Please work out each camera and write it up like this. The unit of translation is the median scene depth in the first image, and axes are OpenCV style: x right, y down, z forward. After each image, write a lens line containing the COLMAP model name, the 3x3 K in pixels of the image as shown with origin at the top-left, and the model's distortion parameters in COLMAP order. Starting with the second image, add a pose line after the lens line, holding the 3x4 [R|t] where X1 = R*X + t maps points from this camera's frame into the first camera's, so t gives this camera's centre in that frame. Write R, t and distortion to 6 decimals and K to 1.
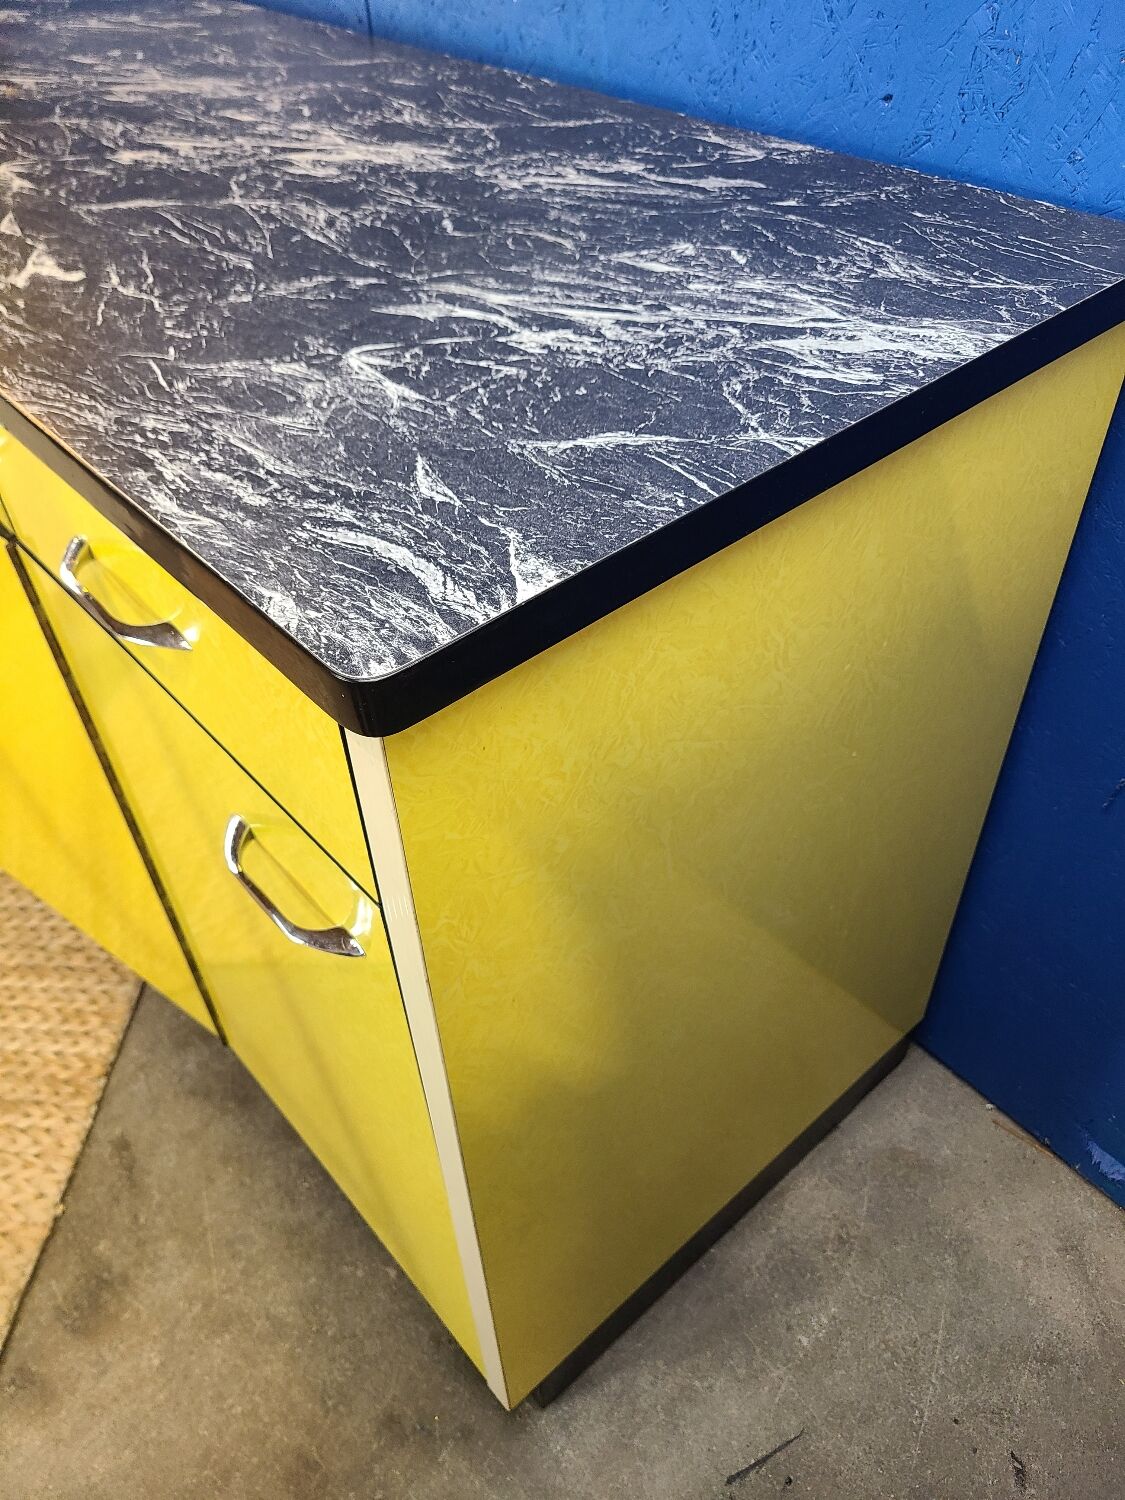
lens RADIAL K [[1136.2, 0, 556.1], [0, 1136.2, 743.3], [0, 0, 1]] dist [0.059192, -0.050657]
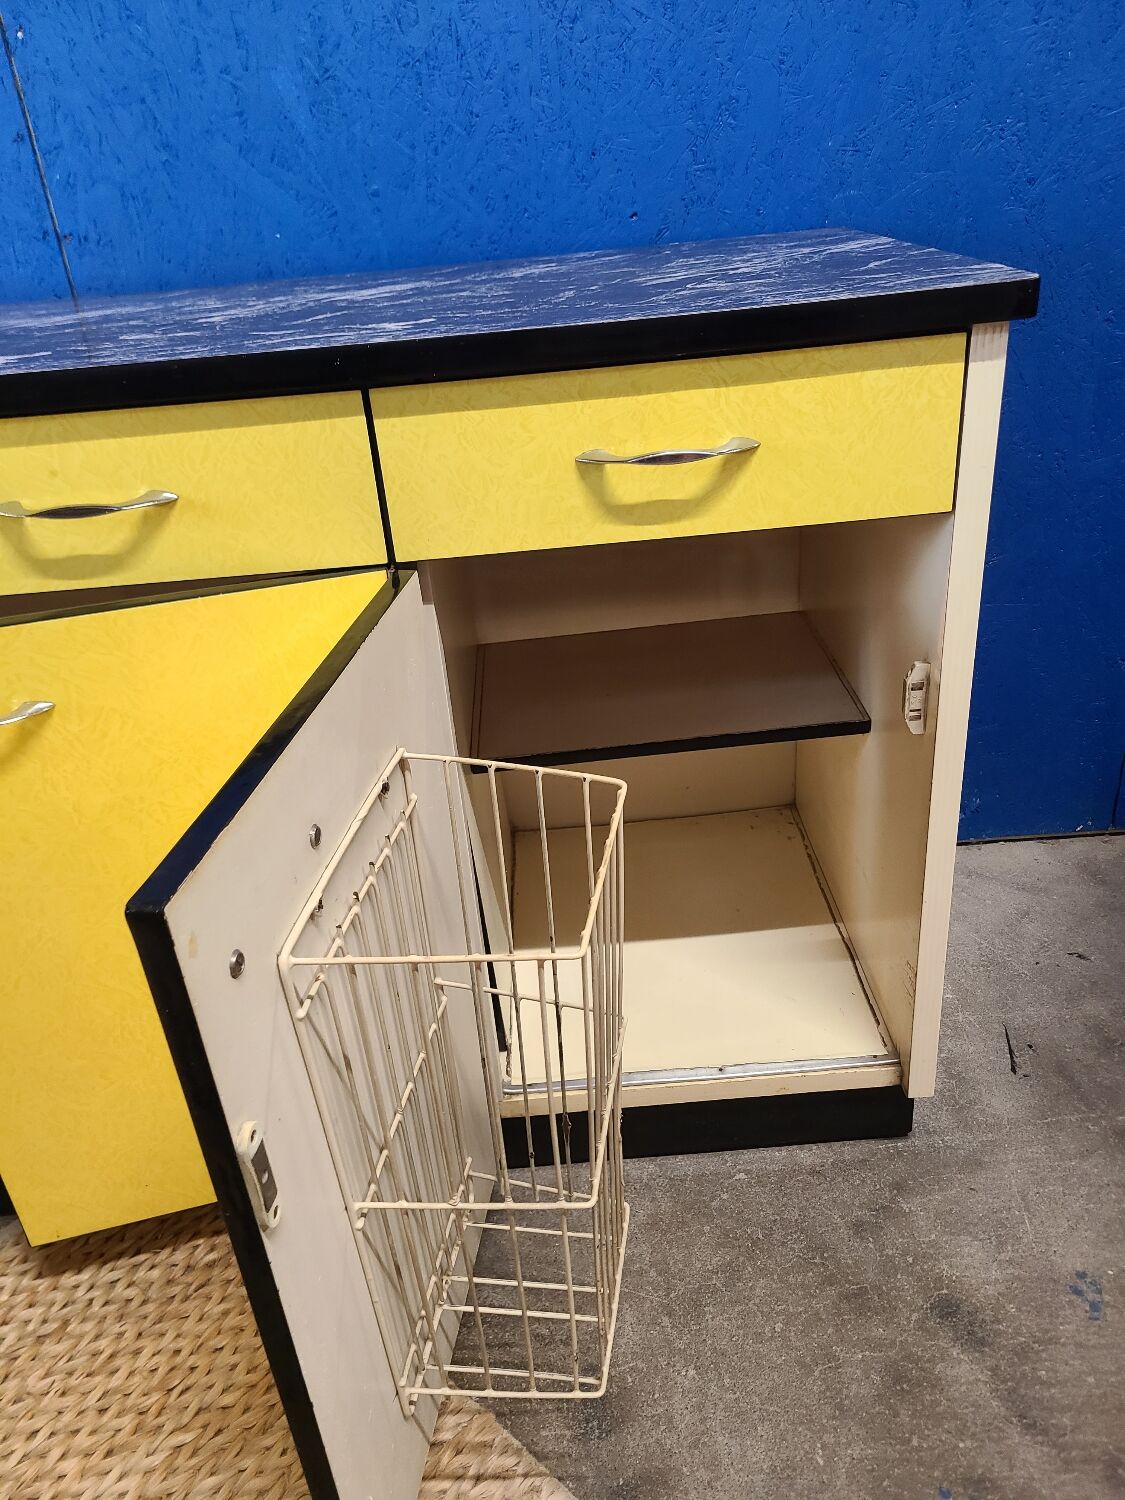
lens RADIAL K [[1134.0, 0, 563.9], [0, 1134.0, 744.2], [0, 0, 1]] dist [0.062775, -0.054911]
pose [[0.628089, -0.369685, 0.684717, -1.452355], [0.566993, 0.820085, -0.077330, 0.185520], [-0.532938, 0.436799, 0.724695, 0.195026]]
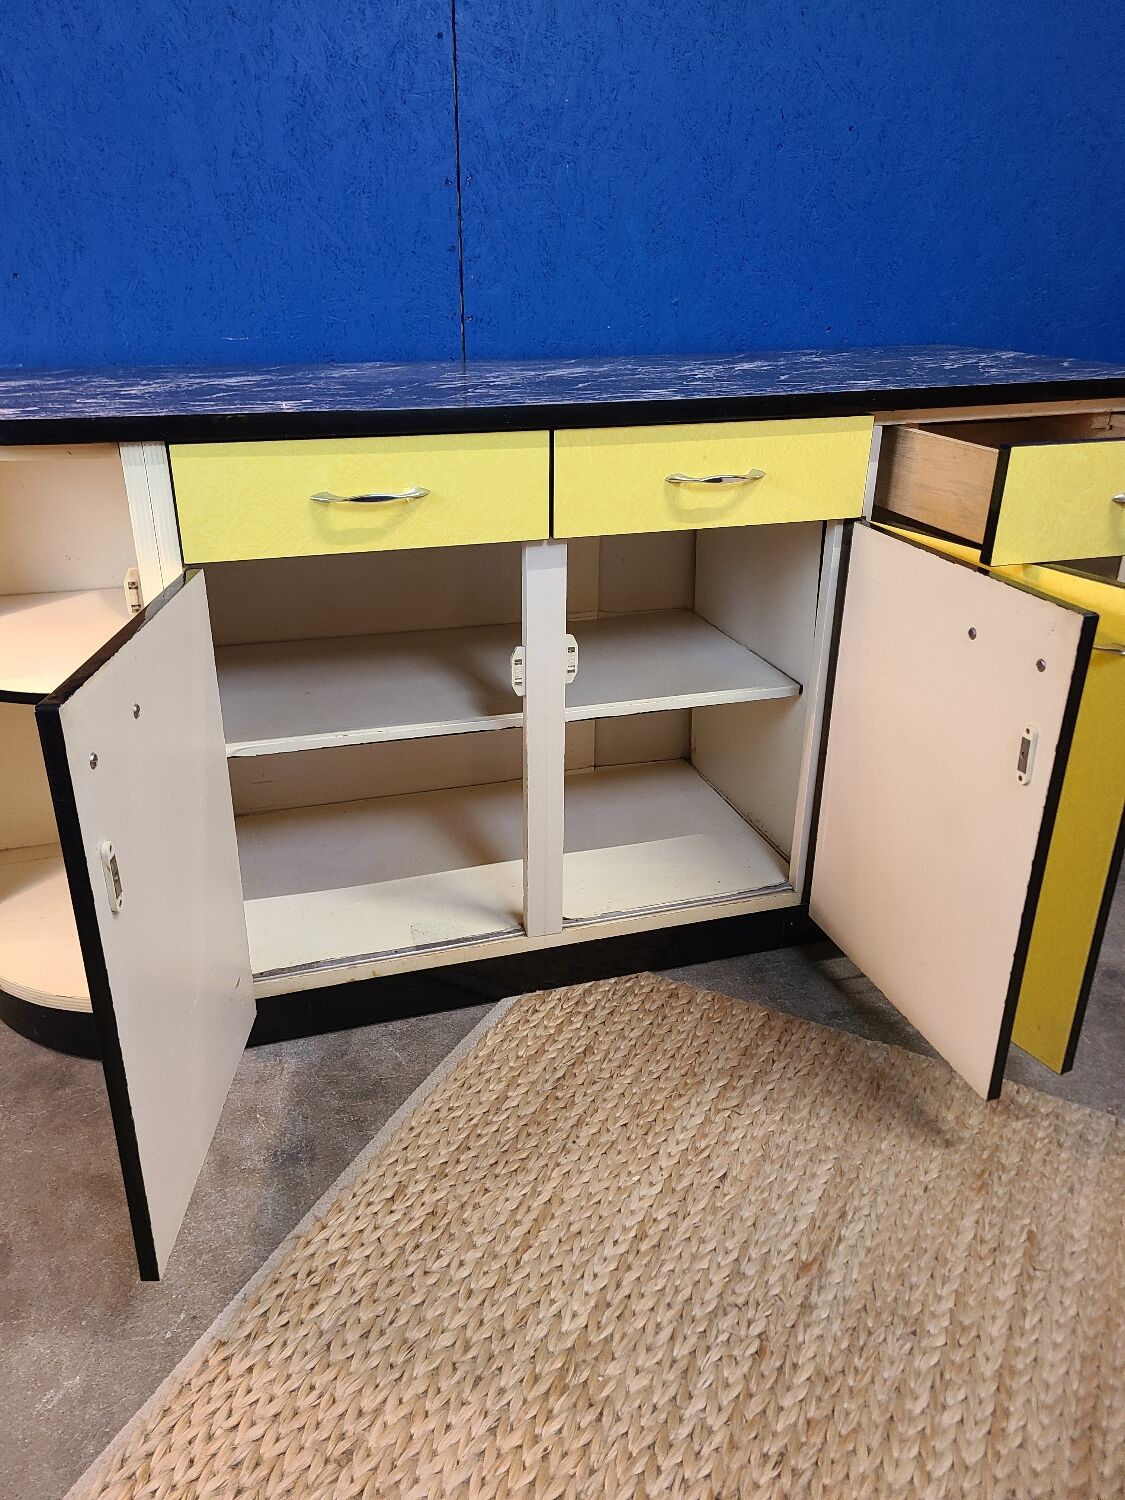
lens RADIAL K [[1134.0, 0, 547.2], [0, 1134.0, 752.1], [0, 0, 1]] dist [0.062775, -0.054911]
pose [[0.403032, -0.331838, 0.852906, -3.007840], [0.607736, 0.793843, 0.021679, -0.278325], [-0.684268, 0.509605, 0.521614, 0.665943]]
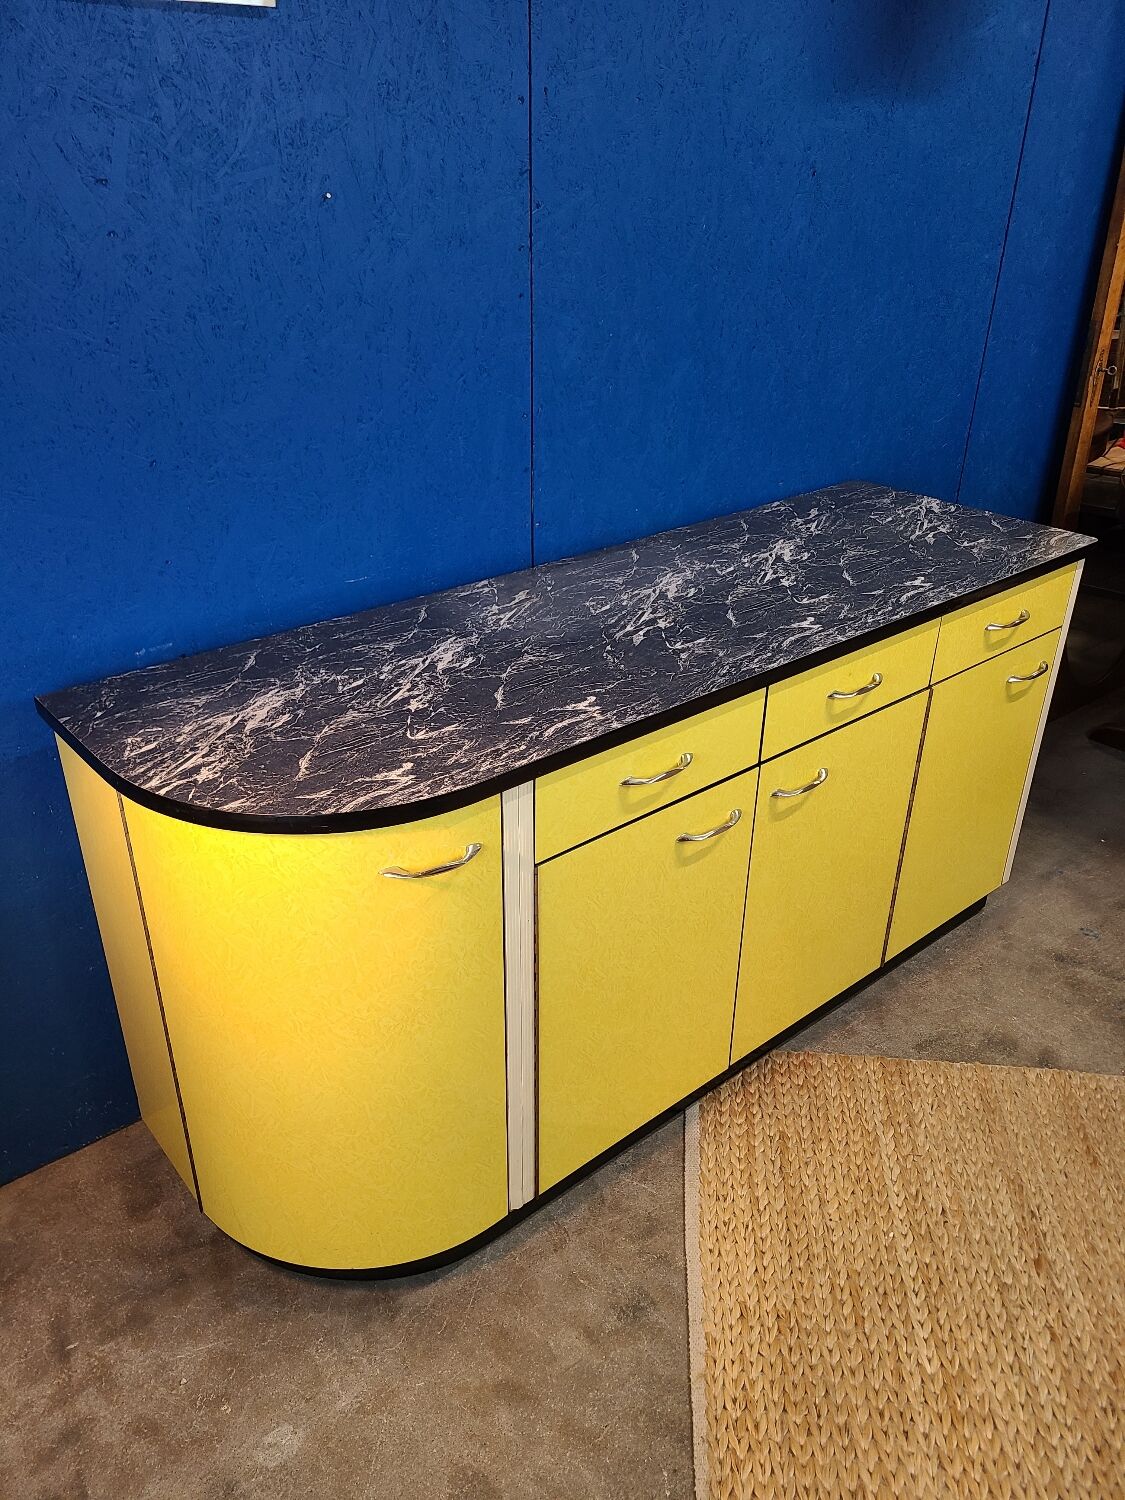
lens RADIAL K [[1134.0, 0, 565.8], [0, 1134.0, 749.9], [0, 0, 1]] dist [0.062775, -0.054911]
pose [[0.013299, -0.436974, 0.899376, -3.403328], [0.672498, 0.669546, 0.315363, -1.721229], [-0.739979, 0.600635, 0.302769, 1.101470]]
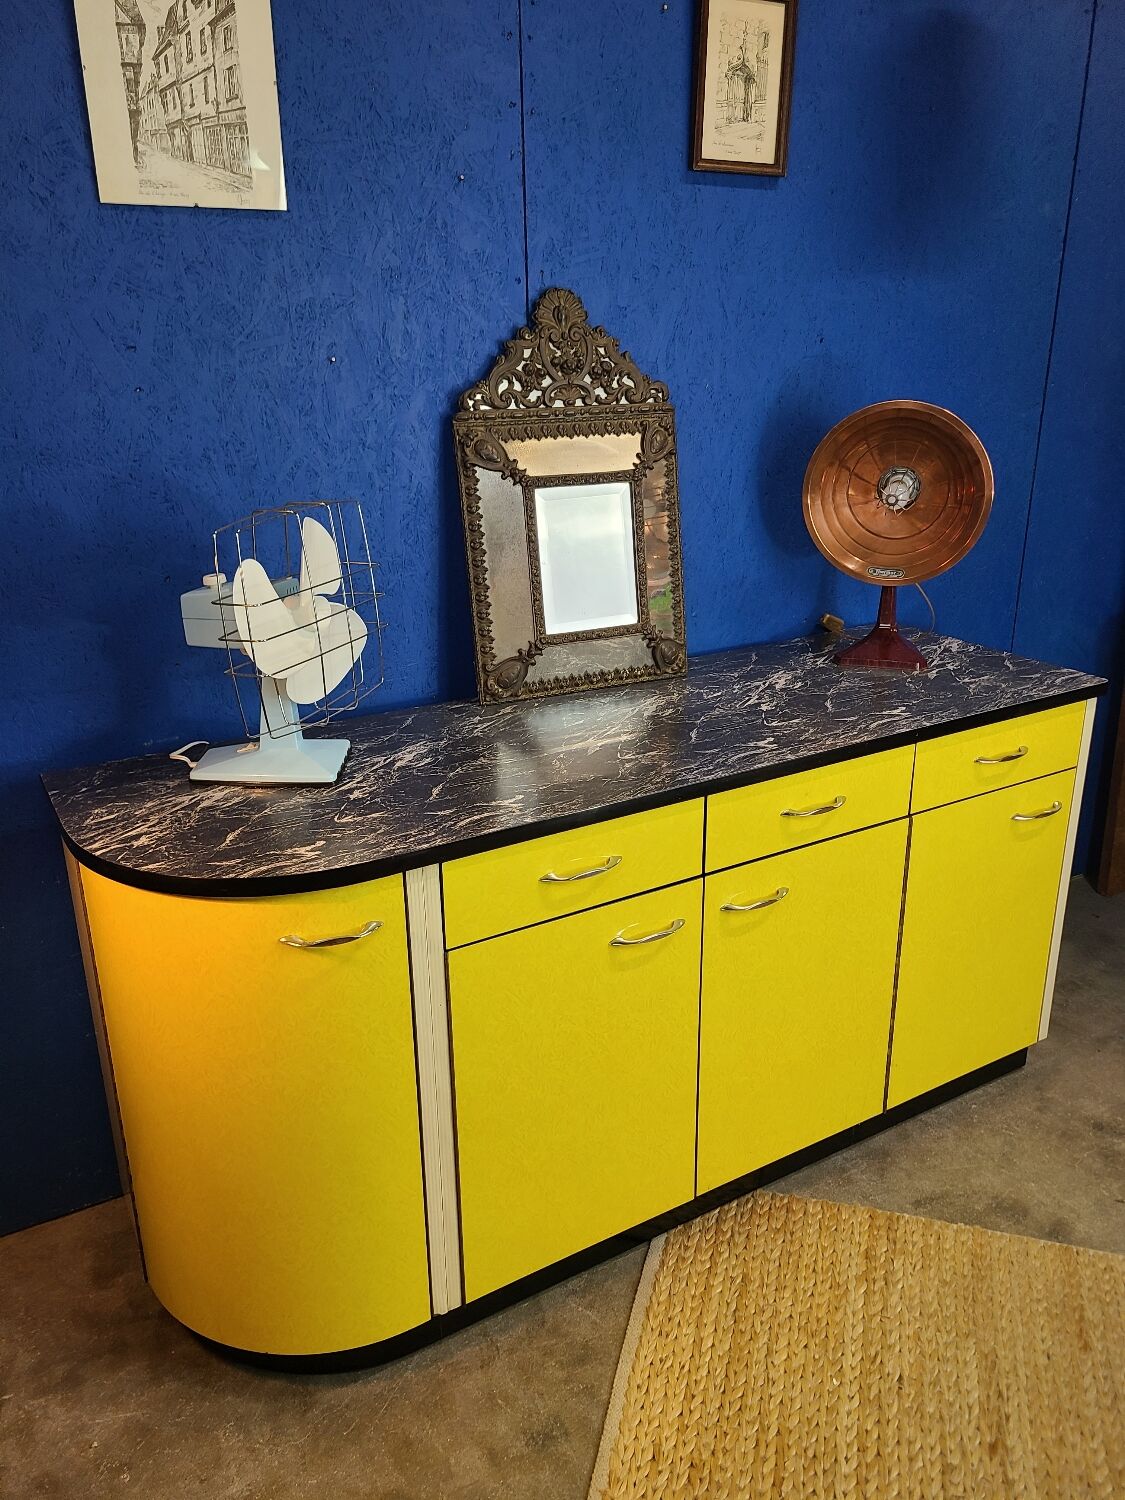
lens RADIAL K [[1134.0, 0, 578.4], [0, 1134.0, 735.7], [0, 0, 1]] dist [0.062775, -0.054911]
pose [[0.179851, -0.291635, 0.939469, -3.523621], [0.671074, 0.734671, 0.099591, -1.267786], [-0.719245, 0.612542, 0.327840, 0.710961]]
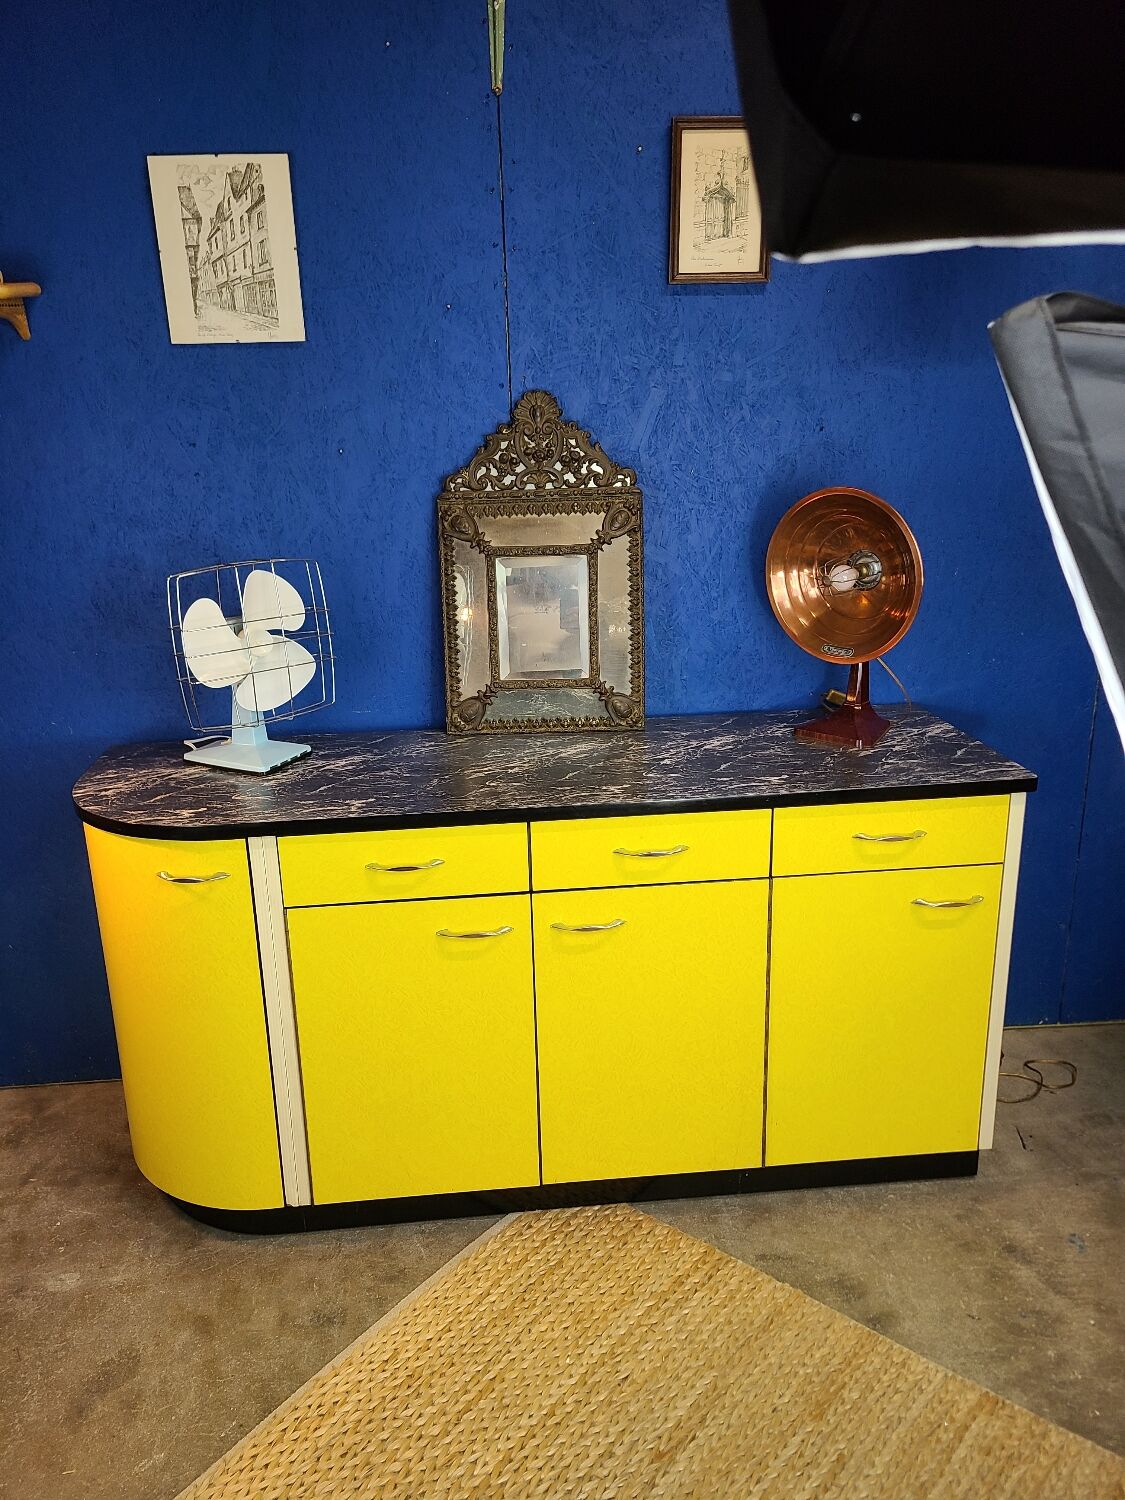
lens RADIAL K [[1134.0, 0, 546.4], [0, 1134.0, 761.9], [0, 0, 1]] dist [0.062775, -0.054911]
pose [[0.583877, -0.211847, 0.783714, -3.374090], [0.554378, 0.809276, -0.194262, -0.205210], [-0.593087, 0.547899, 0.589961, -0.489478]]
